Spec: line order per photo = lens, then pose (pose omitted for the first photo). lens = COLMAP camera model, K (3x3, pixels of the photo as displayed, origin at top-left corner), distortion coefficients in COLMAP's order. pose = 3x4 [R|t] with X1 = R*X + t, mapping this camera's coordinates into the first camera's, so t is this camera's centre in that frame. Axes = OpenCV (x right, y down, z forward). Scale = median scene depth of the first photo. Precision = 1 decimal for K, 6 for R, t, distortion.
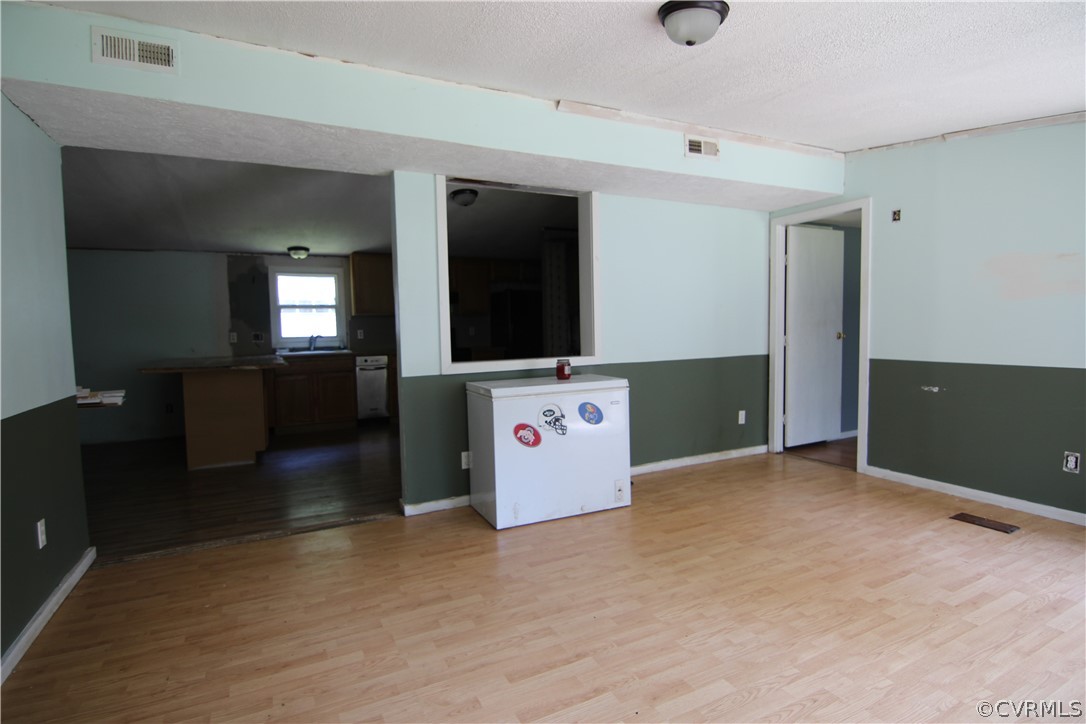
lens RADIAL K [[553.6, 0, 547.1], [0, 553.6, 359.5], [0, 0, 1]] dist [-0.012825, -0.005438]
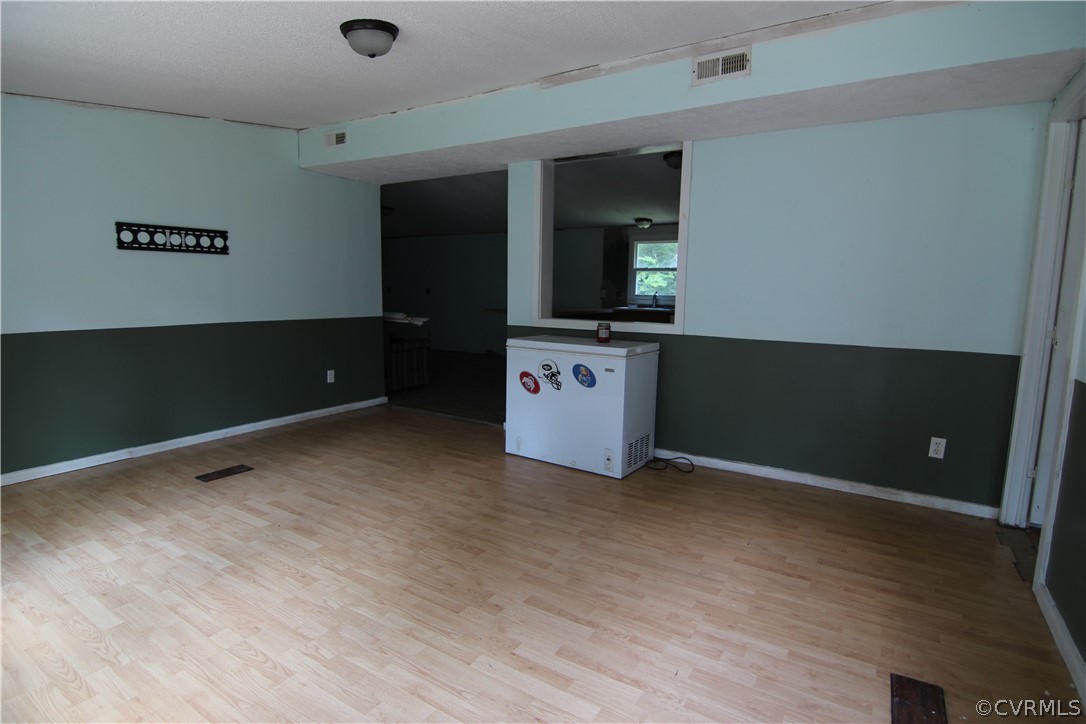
lens RADIAL K [[553.6, 0, 548.9], [0, 553.6, 363.2], [0, 0, 1]] dist [-0.012825, -0.005438]
pose [[0.506493, 0.145297, -0.849914, 0.968376], [-0.080871, 0.989360, 0.120942, -0.047810], [0.858443, 0.007477, 0.512855, 0.435664]]
